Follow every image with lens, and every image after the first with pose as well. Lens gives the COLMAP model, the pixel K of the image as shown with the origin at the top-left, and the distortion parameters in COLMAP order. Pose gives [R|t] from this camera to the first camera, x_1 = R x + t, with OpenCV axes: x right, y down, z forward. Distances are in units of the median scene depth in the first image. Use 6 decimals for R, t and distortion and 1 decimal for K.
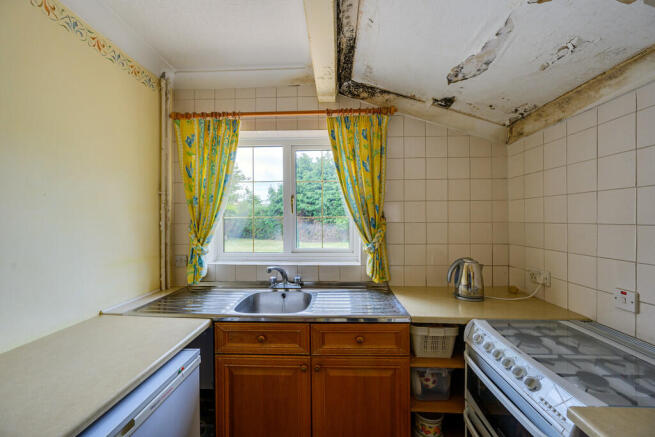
lens RADIAL K [[256.7, 0, 327.5], [0, 256.7, 218.5], [0, 0, 1]] dist [-0.000319, -0.000006]
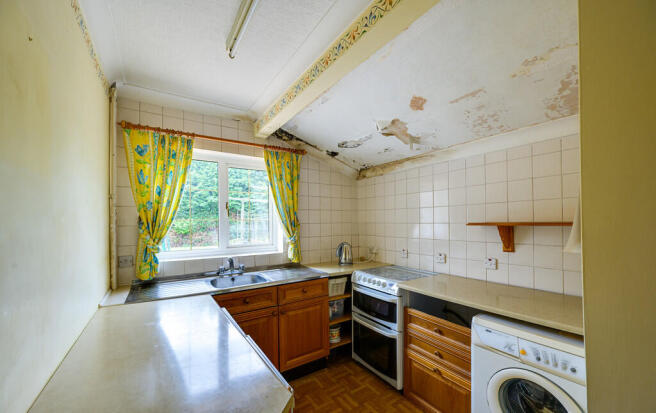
lens RADIAL K [[257.7, 0, 328.1], [0, 257.7, 214.7], [0, 0, 1]] dist [0.000047, -0.000008]
pose [[0.809856, 0.012787, 0.586489, -0.553500], [0.002850, 0.999665, -0.025731, 0.003827], [-0.586621, 0.022509, 0.809549, -0.365591]]
